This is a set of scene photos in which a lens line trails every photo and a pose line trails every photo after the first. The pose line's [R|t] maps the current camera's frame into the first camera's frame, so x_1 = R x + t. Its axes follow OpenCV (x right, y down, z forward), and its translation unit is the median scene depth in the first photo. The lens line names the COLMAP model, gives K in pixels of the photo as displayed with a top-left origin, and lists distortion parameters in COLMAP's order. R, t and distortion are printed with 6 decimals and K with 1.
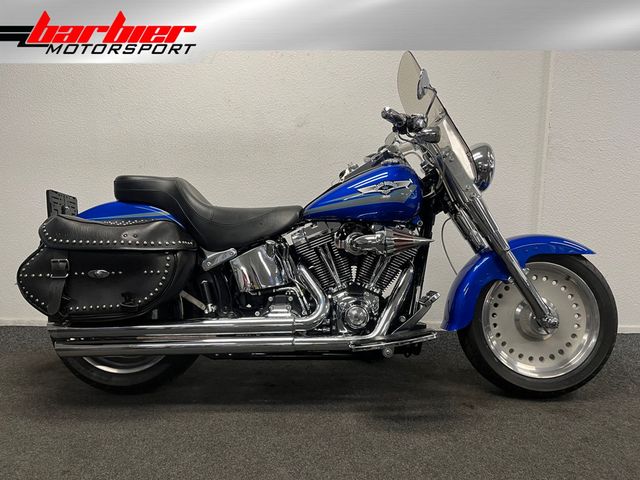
lens RADIAL K [[499.1, 0, 323.2], [0, 499.1, 242.5], [0, 0, 1]] dist [0.026726, -0.038888]
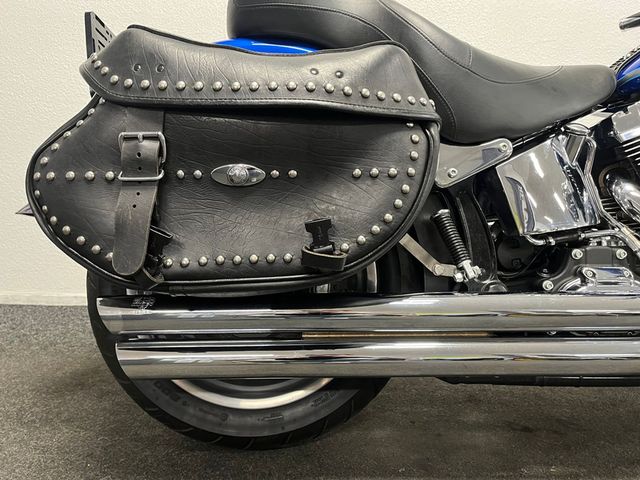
lens RADIAL K [[499.1, 0, 317.4], [0, 499.1, 237.7], [0, 0, 1]] dist [0.026726, -0.038888]
pose [[0.999754, 0.014109, 0.017119, -0.387825], [-0.014526, 0.999594, 0.024528, 0.100174], [-0.016766, -0.024770, 0.999553, 0.599669]]
